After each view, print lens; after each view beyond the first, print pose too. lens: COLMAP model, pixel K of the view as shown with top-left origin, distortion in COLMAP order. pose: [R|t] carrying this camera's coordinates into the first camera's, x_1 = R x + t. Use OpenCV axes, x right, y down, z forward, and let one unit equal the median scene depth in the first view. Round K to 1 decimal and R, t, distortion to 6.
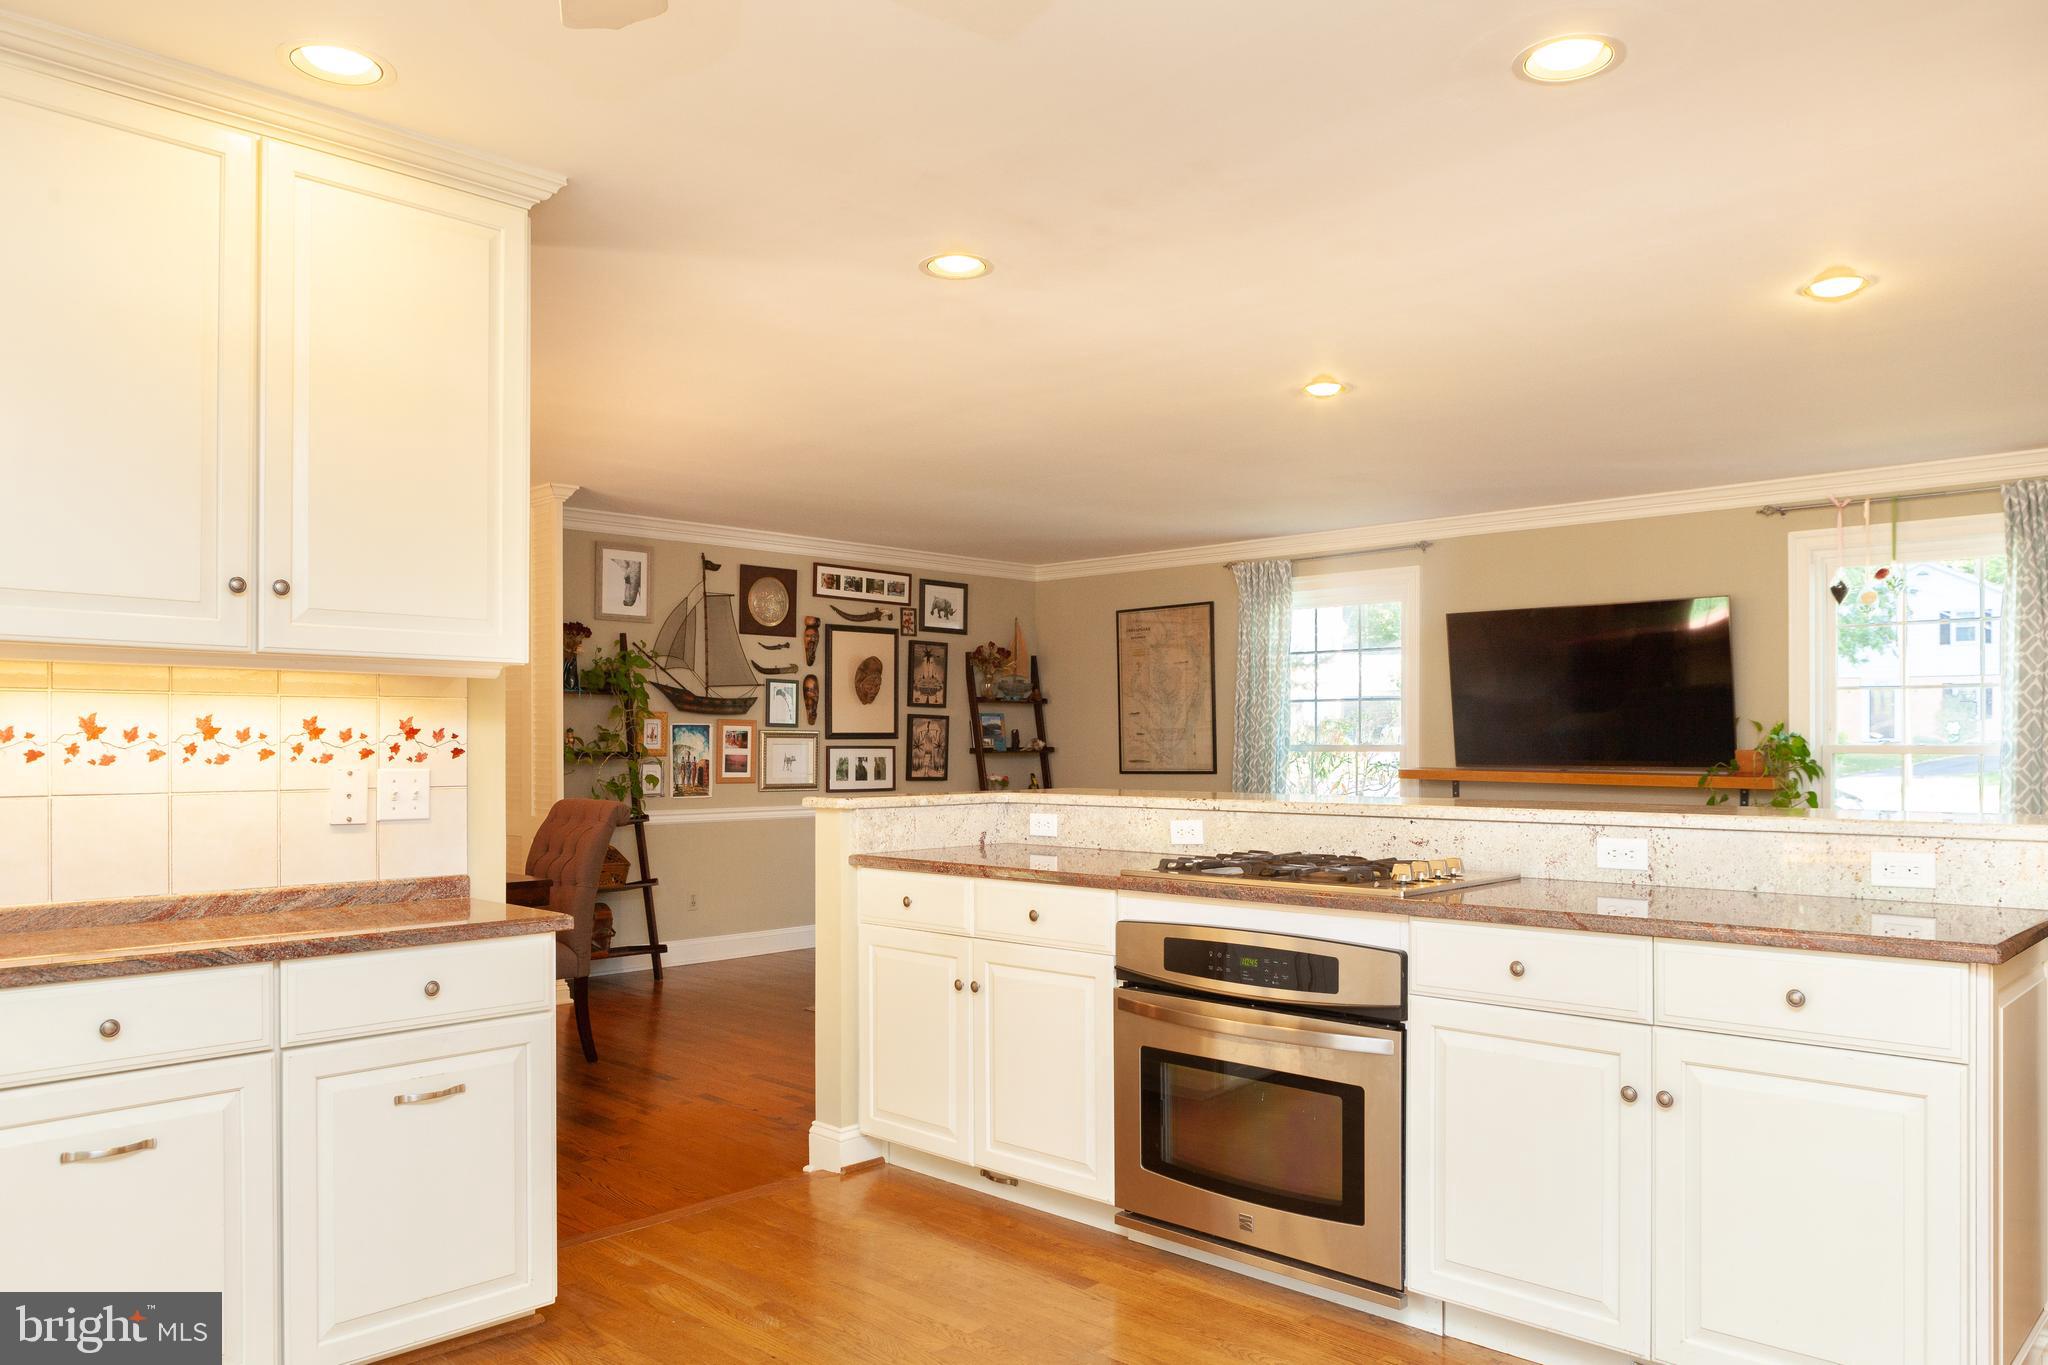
lens RADIAL K [[1432.4, 0, 1031.9], [0, 1432.4, 739.3], [0, 0, 1]] dist [-0.006614, 0.003449]
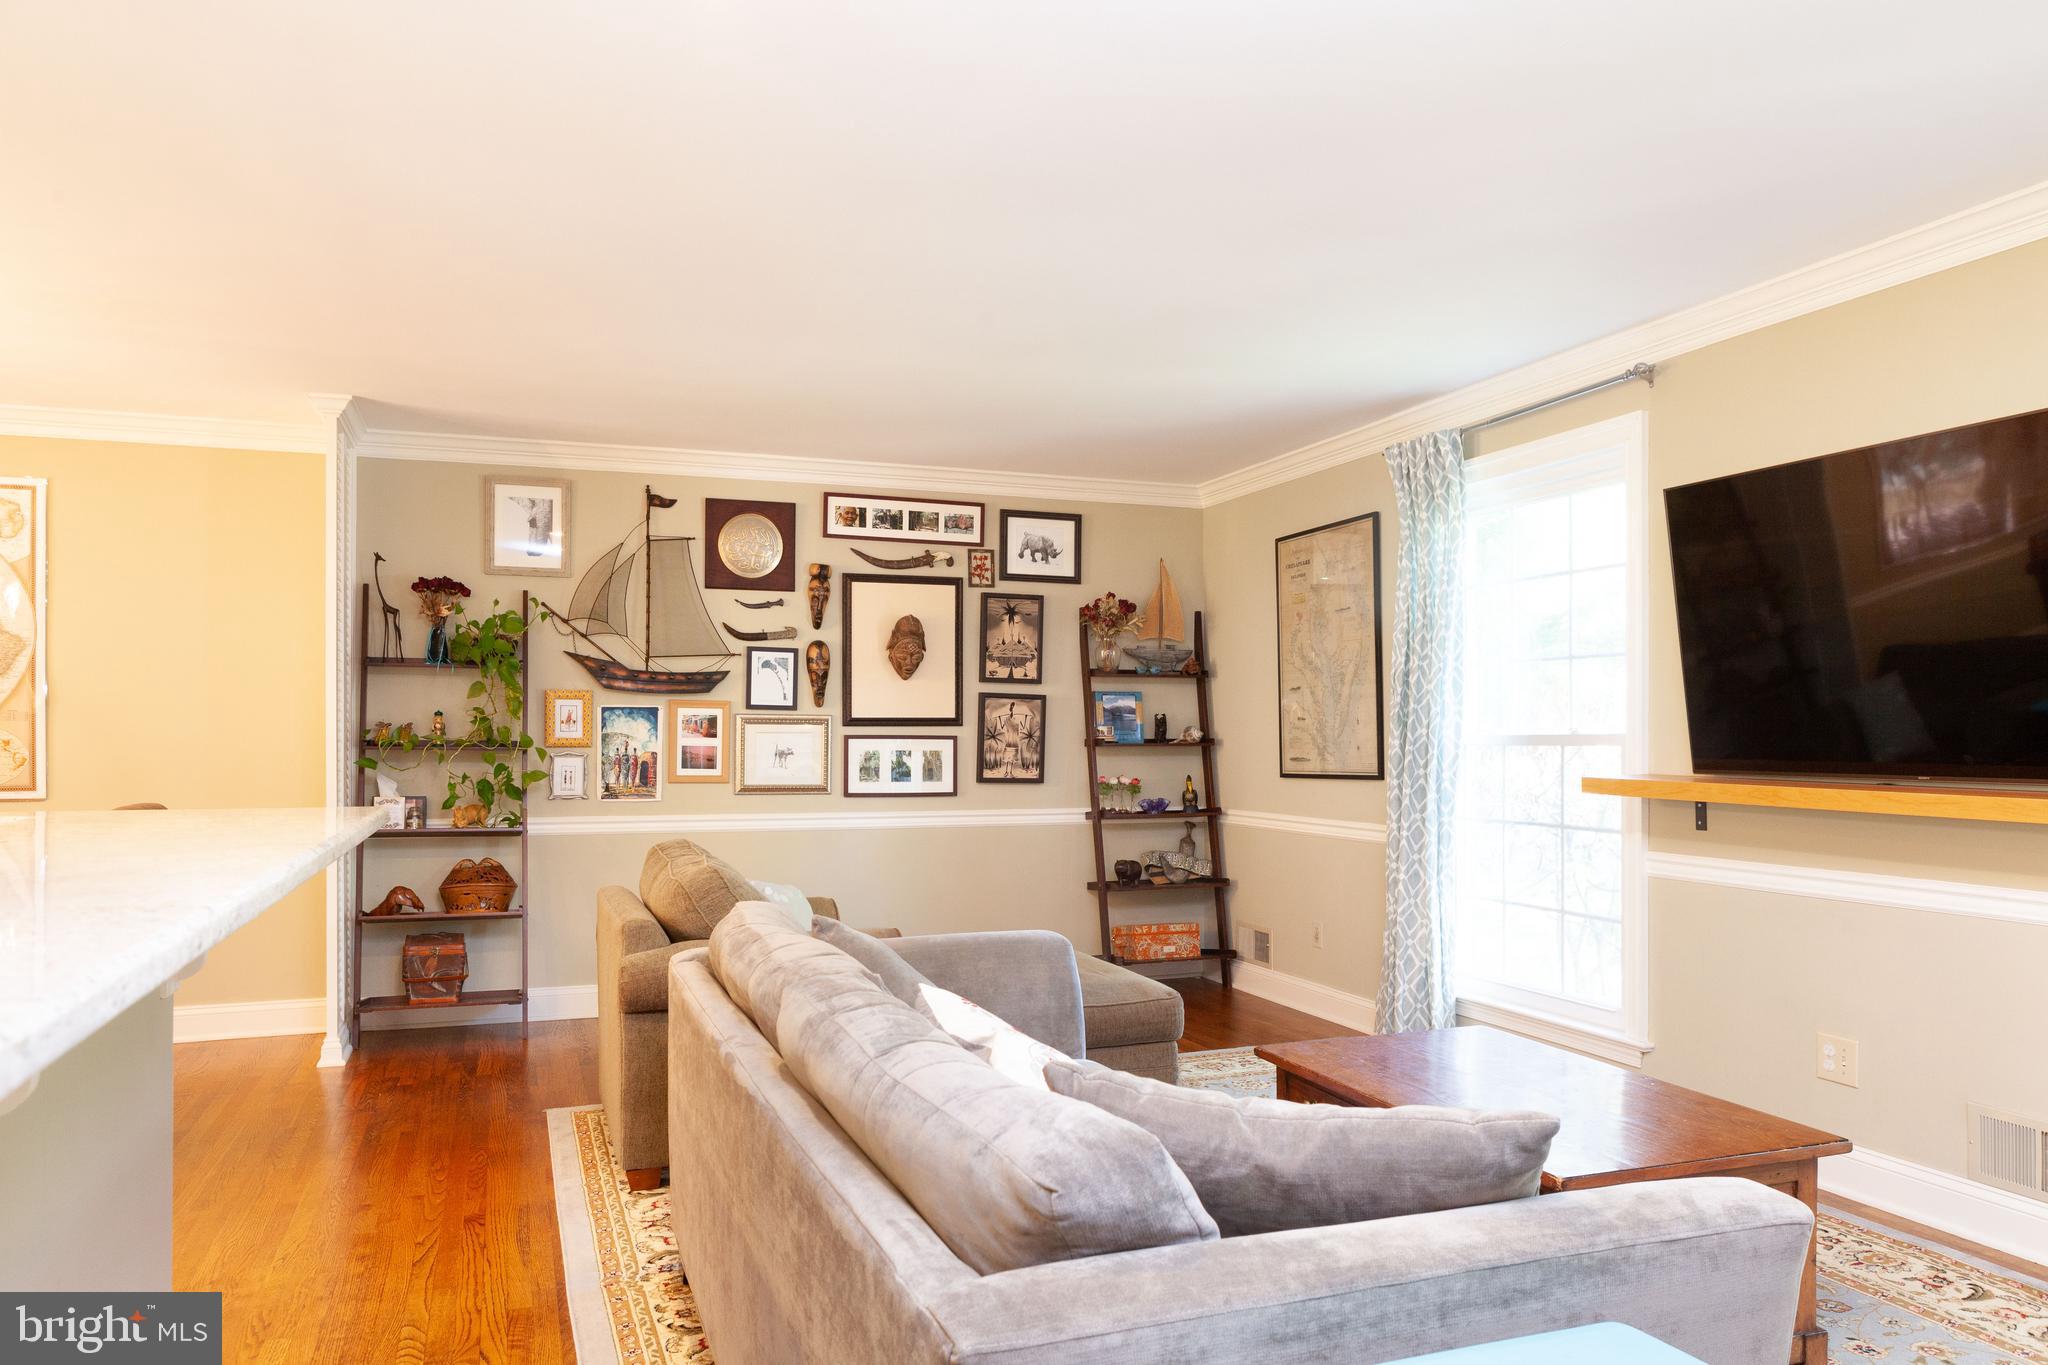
lens RADIAL K [[1432.4, 0, 1031.9], [0, 1432.4, 739.3], [0, 0, 1]] dist [-0.006614, 0.003449]
pose [[0.902784, 0.003046, -0.430084, 0.270830], [-0.001410, 0.999991, 0.004121, 0.003583], [0.430093, -0.003114, 0.902779, 0.362585]]
